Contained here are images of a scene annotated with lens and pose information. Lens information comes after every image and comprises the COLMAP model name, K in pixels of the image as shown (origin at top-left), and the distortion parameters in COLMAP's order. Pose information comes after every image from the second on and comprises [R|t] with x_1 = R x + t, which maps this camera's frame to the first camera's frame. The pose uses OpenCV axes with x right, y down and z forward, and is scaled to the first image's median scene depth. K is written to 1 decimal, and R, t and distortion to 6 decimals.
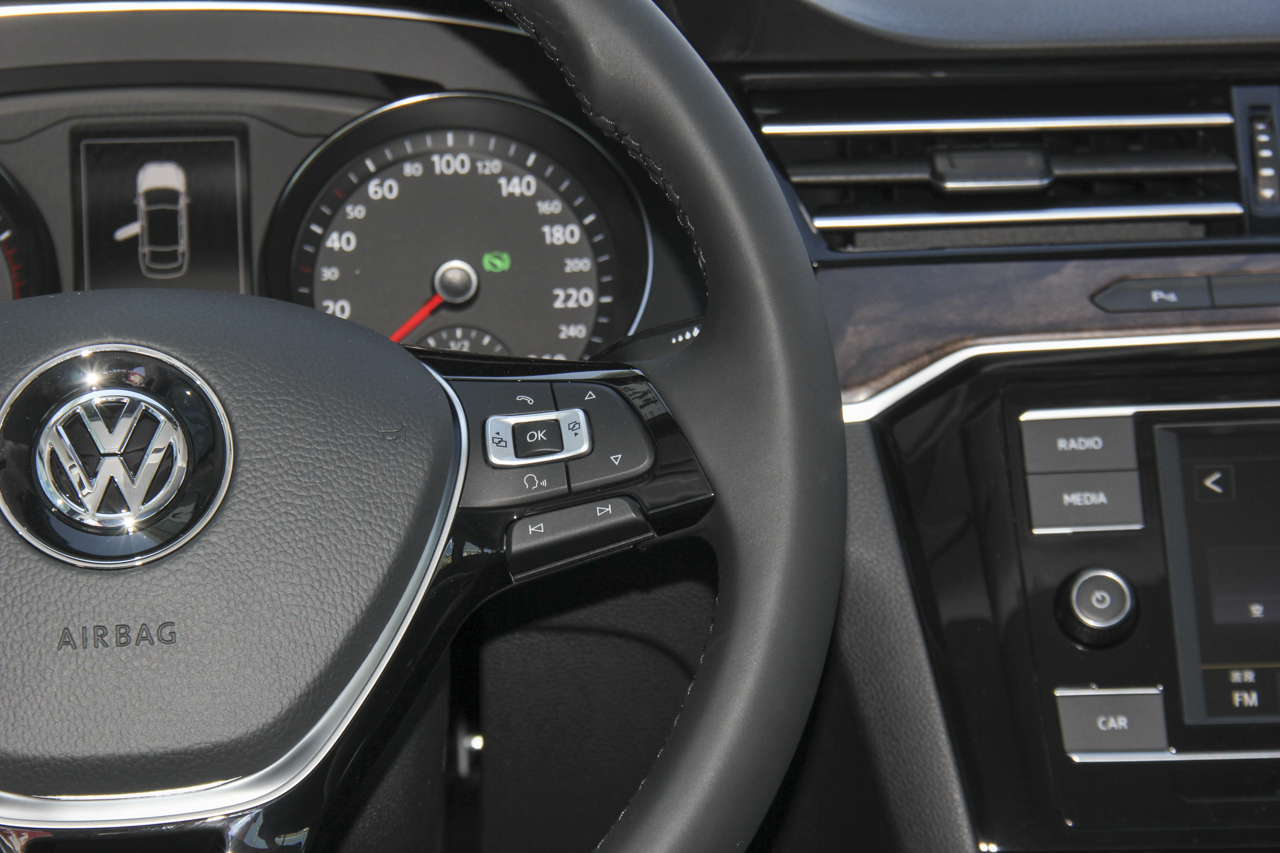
lens RADIAL K [[4224.3, 0, 638.4], [0, 4224.3, 433.0], [0, 0, 1]] dist [0.618388, 0.000000]
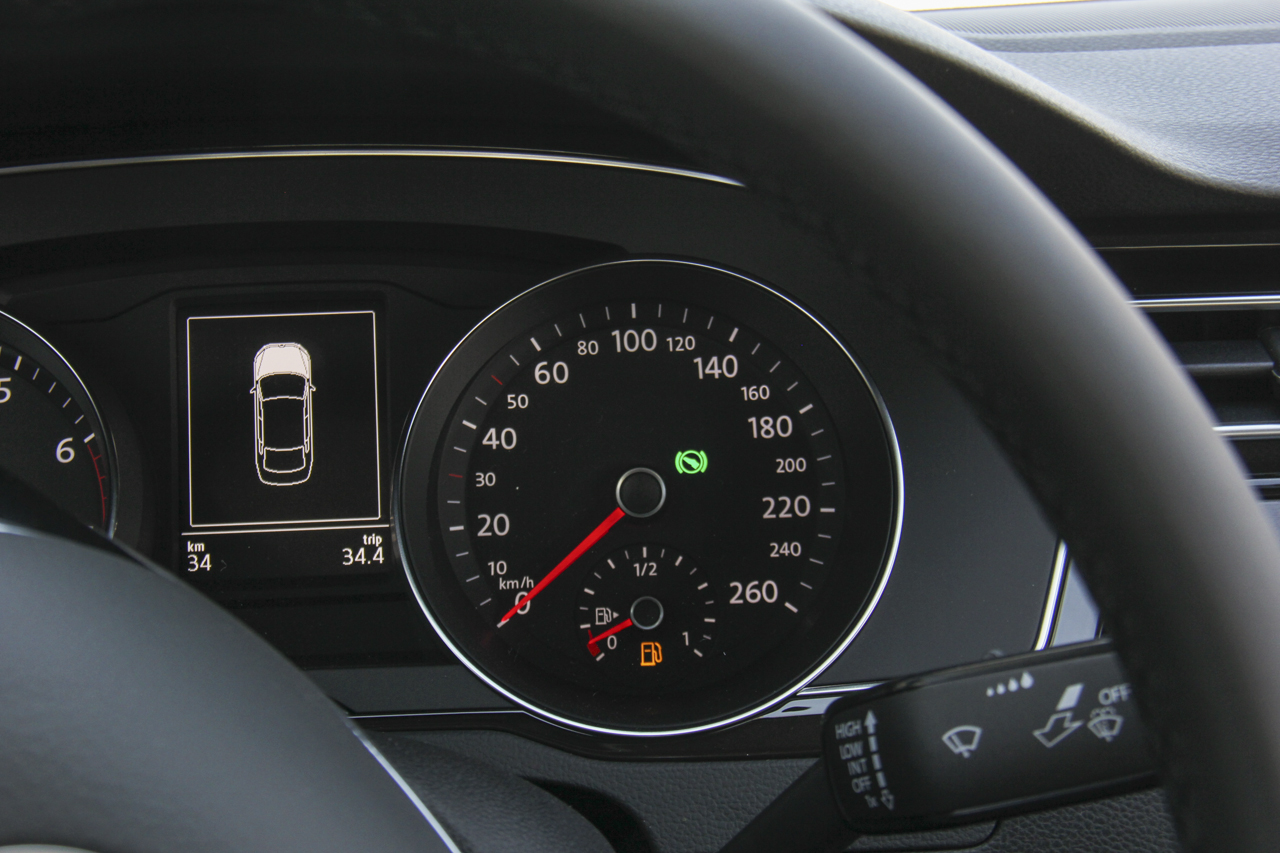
lens RADIAL K [[2162.3, 0, 602.3], [0, 2162.3, 411.3], [0, 0, 1]] dist [0.119209, 0.000000]
pose [[0.998316, 0.000295, -0.058007, -0.027597], [0.002036, 0.999193, 0.040113, -0.069580], [0.057972, -0.040164, 0.997510, 0.612682]]
